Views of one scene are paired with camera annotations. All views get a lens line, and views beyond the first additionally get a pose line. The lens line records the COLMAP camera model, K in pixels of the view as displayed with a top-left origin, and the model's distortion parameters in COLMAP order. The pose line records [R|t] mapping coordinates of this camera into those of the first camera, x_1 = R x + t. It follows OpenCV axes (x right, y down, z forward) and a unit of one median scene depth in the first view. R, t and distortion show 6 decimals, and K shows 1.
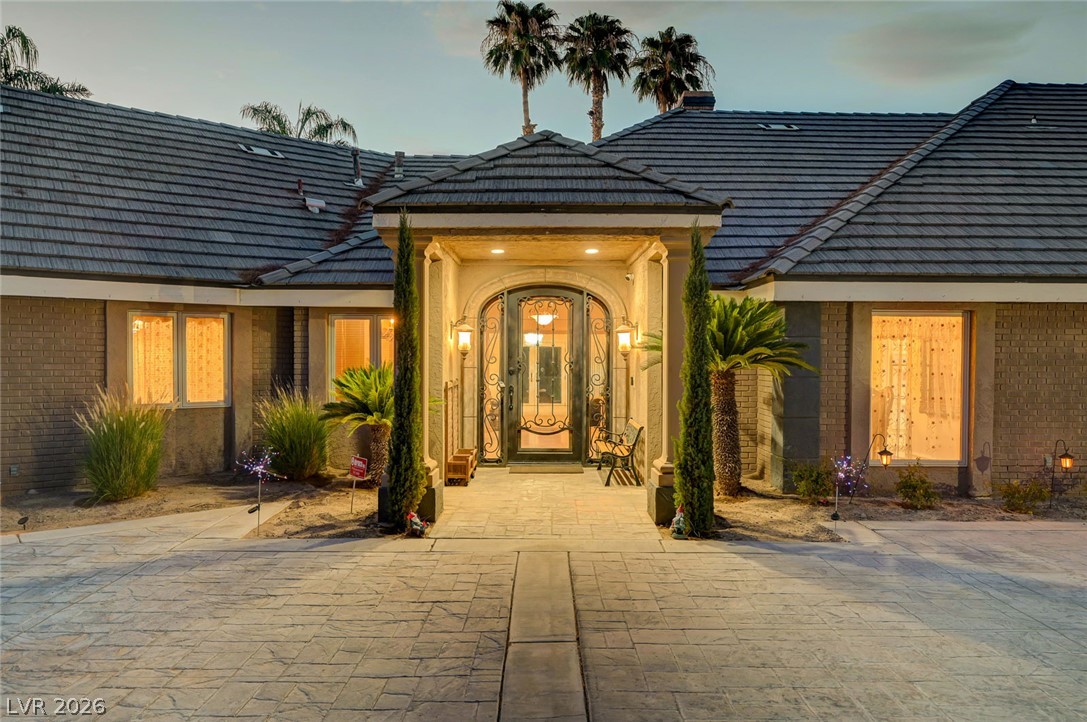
lens RADIAL K [[760.8, 0, 543.5], [0, 760.8, 361.0], [0, 0, 1]] dist [-0.000355, -0.000225]
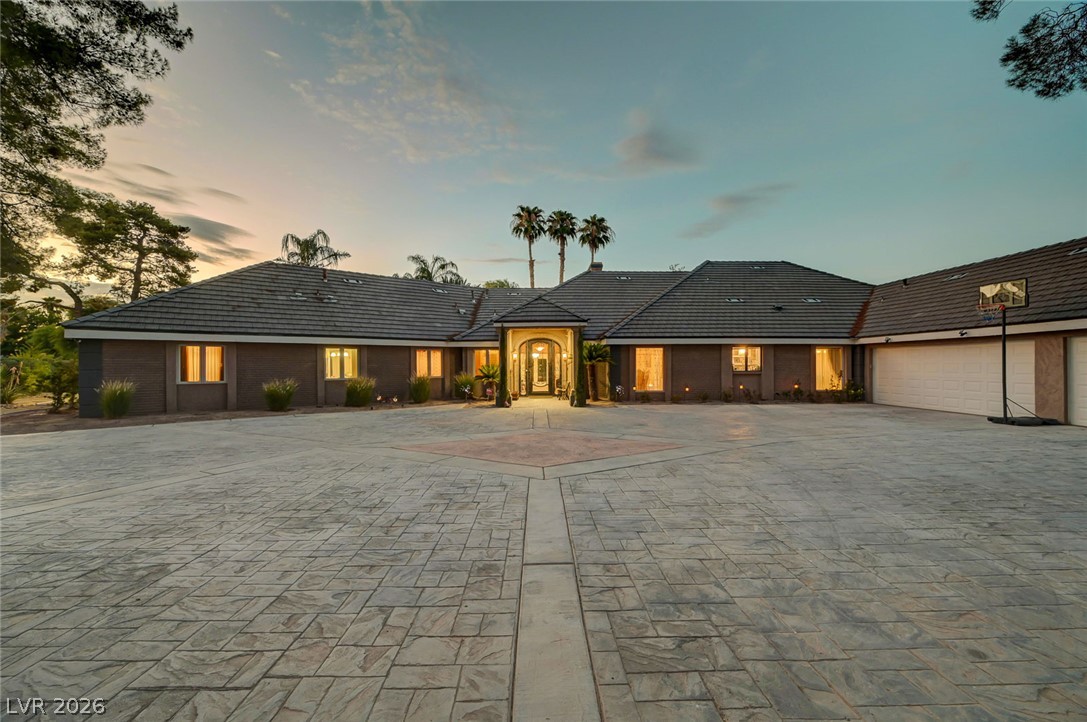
lens RADIAL K [[429.0, 0, 543.5], [0, 429.0, 361.0], [0, 0, 1]] dist [0.002352, -0.000252]
pose [[0.999889, -0.010303, 0.010764, -0.003213], [0.010463, 0.999834, -0.014916, 0.018316], [-0.010609, 0.015027, 0.999831, -0.754891]]
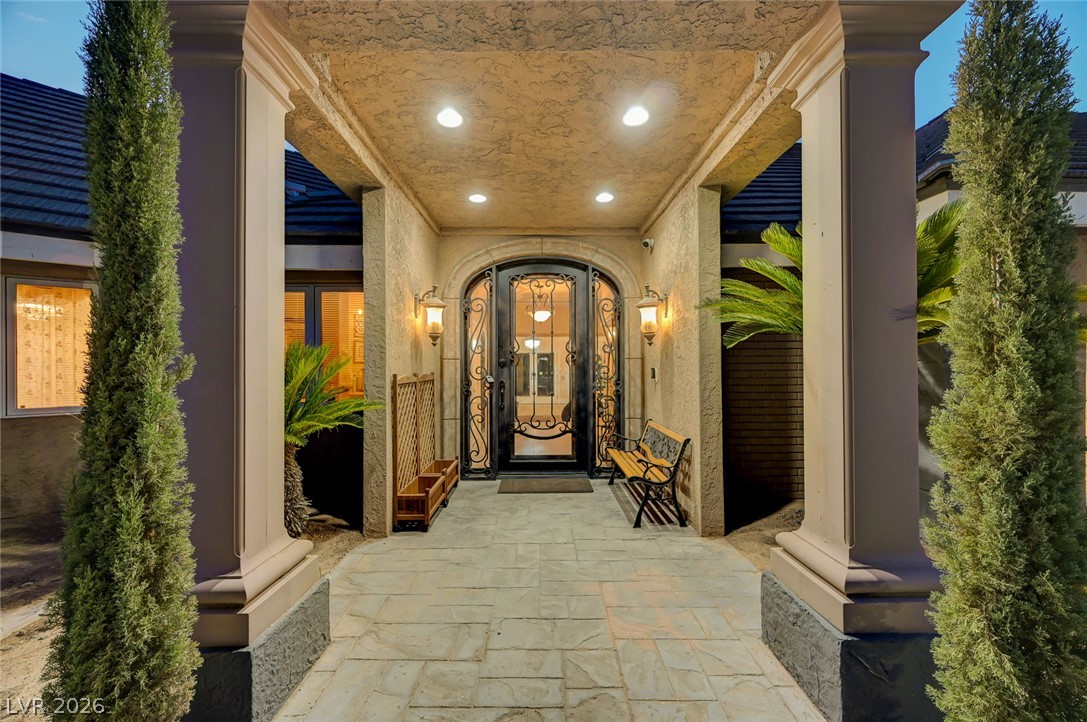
lens RADIAL K [[429.0, 0, 543.5], [0, 429.0, 361.0], [0, 0, 1]] dist [0.002352, -0.000252]
pose [[0.999919, -0.006827, 0.010755, -0.001869], [0.007025, 0.999805, -0.018466, 0.020354], [-0.010627, 0.018540, 0.999772, 0.535690]]
